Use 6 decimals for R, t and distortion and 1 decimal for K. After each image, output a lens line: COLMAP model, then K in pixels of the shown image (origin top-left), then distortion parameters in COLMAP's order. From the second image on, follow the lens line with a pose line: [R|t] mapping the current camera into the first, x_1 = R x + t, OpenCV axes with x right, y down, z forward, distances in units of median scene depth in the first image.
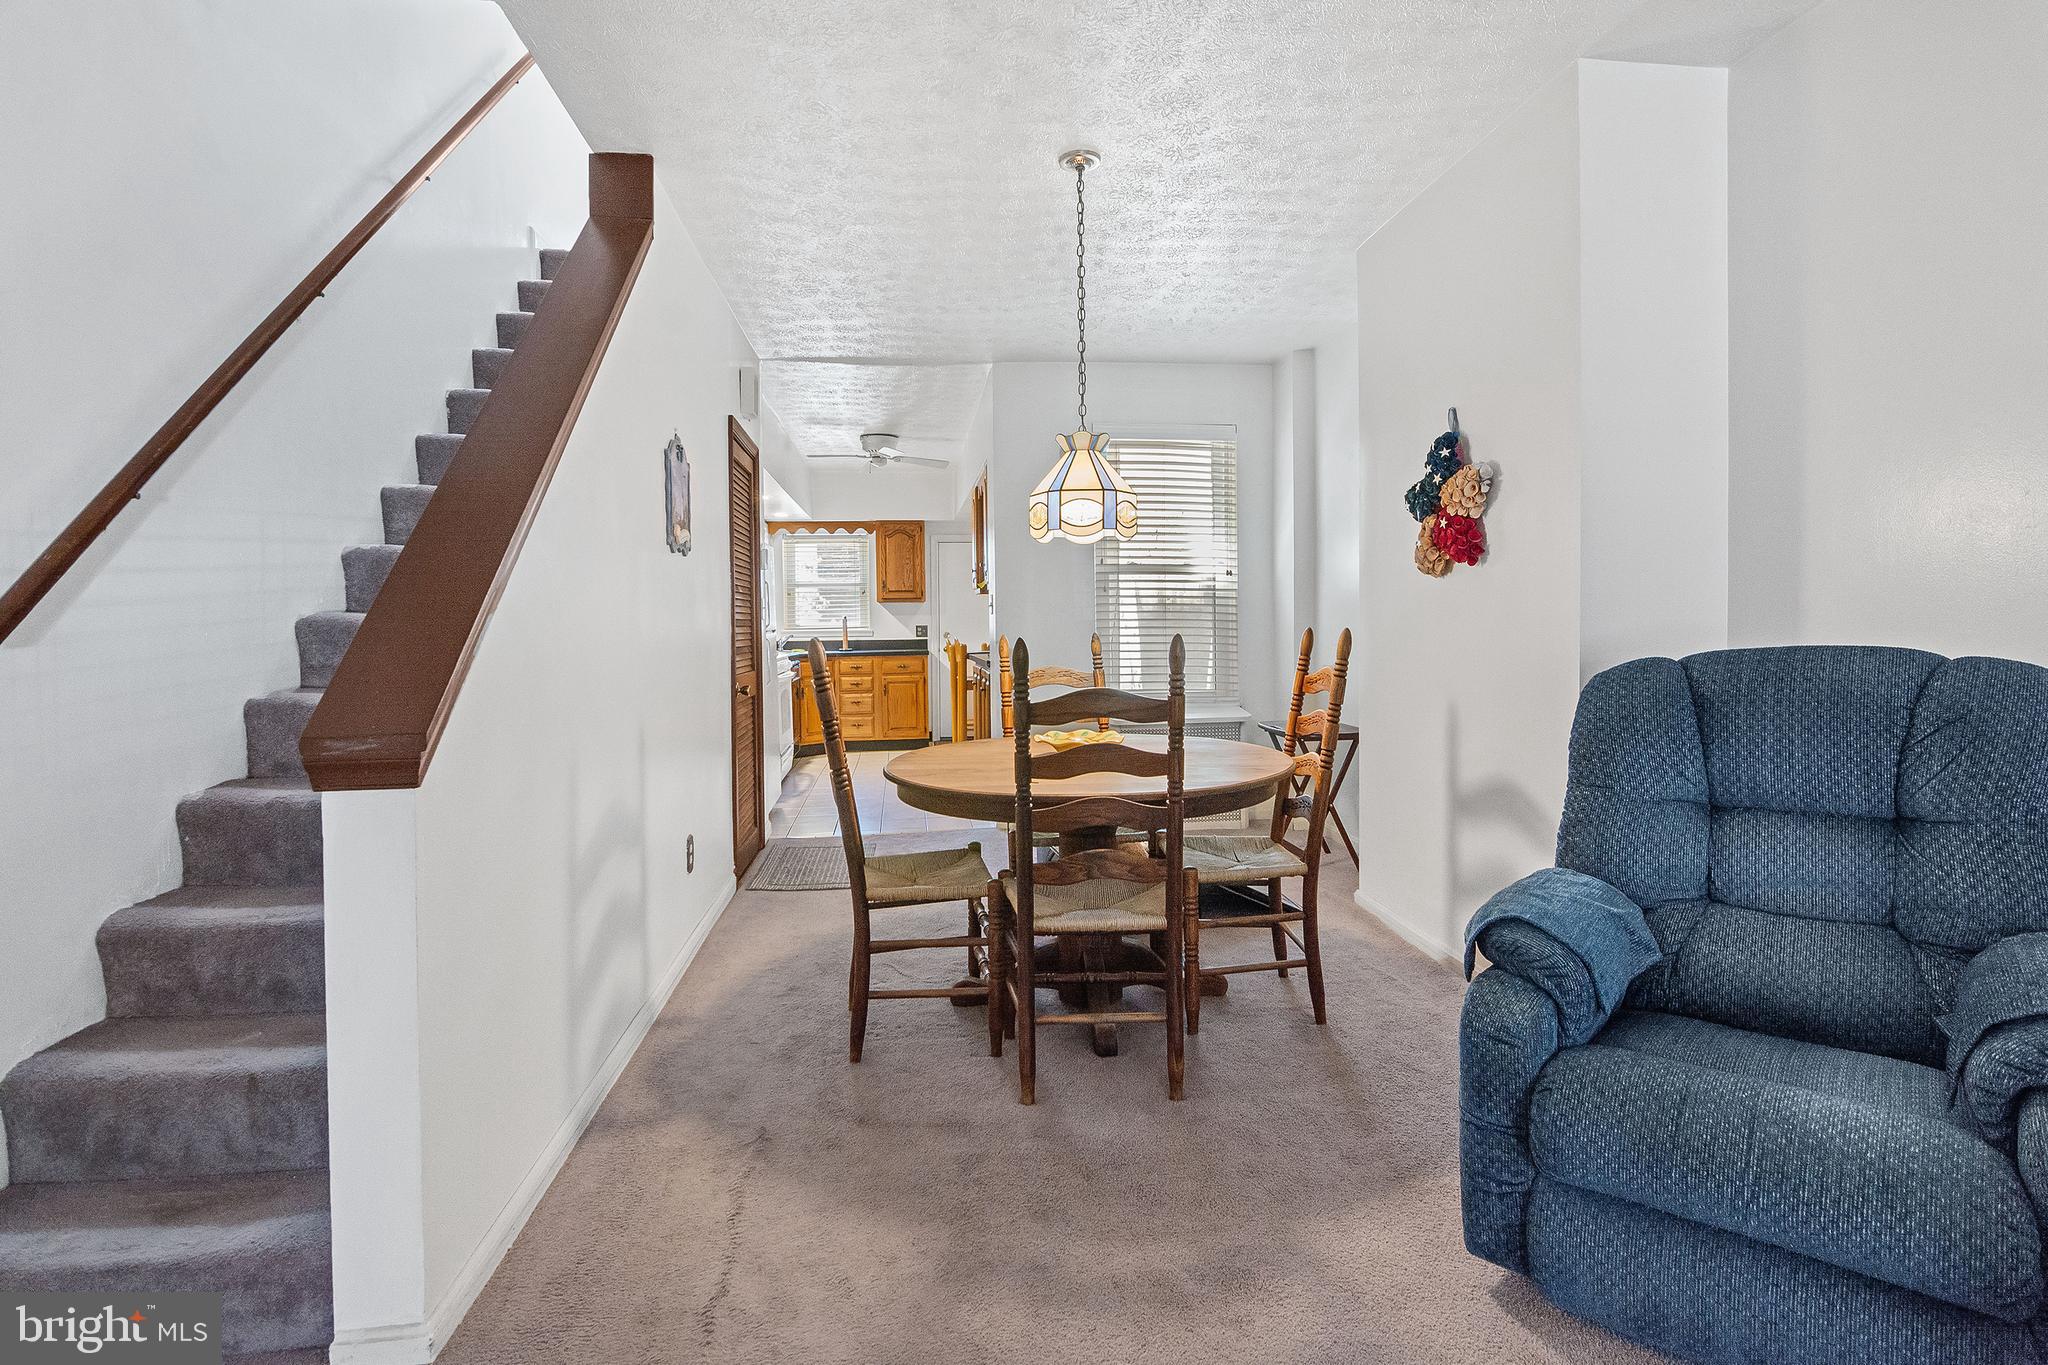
lens RADIAL K [[1010.5, 0, 1028.3], [0, 1010.5, 629.5], [0, 0, 1]] dist [-0.001854, -0.007808]
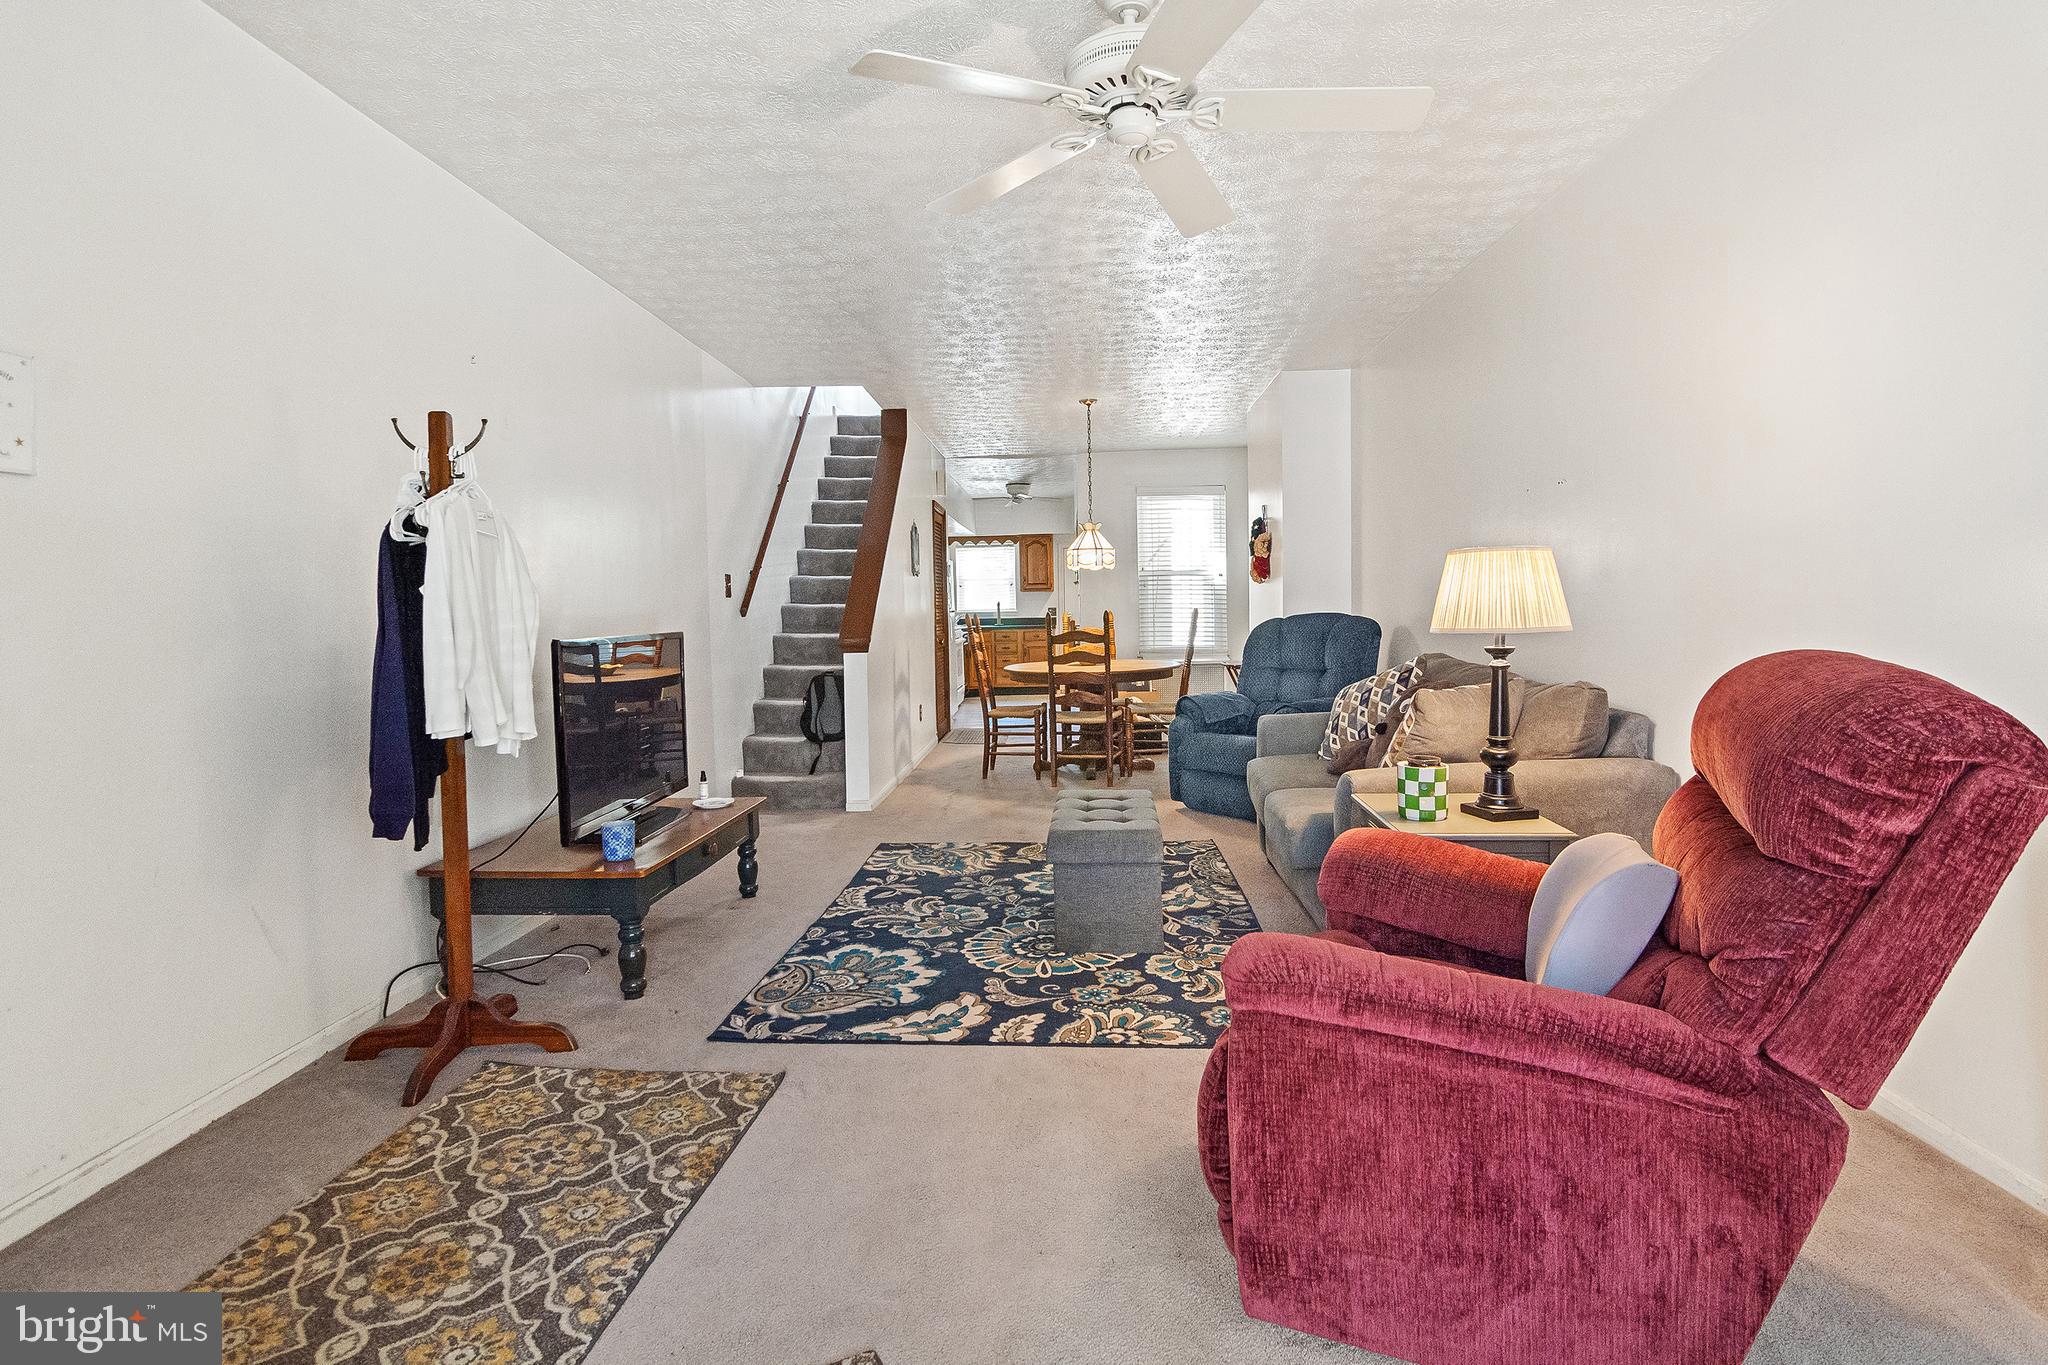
lens RADIAL K [[1010.5, 0, 1028.3], [0, 1010.5, 629.5], [0, 0, 1]] dist [-0.001854, -0.007808]
pose [[0.986852, -0.003170, -0.161593, 0.099518], [0.006398, 0.999790, 0.019457, -0.000173], [0.161498, -0.020235, 0.986666, -0.445369]]
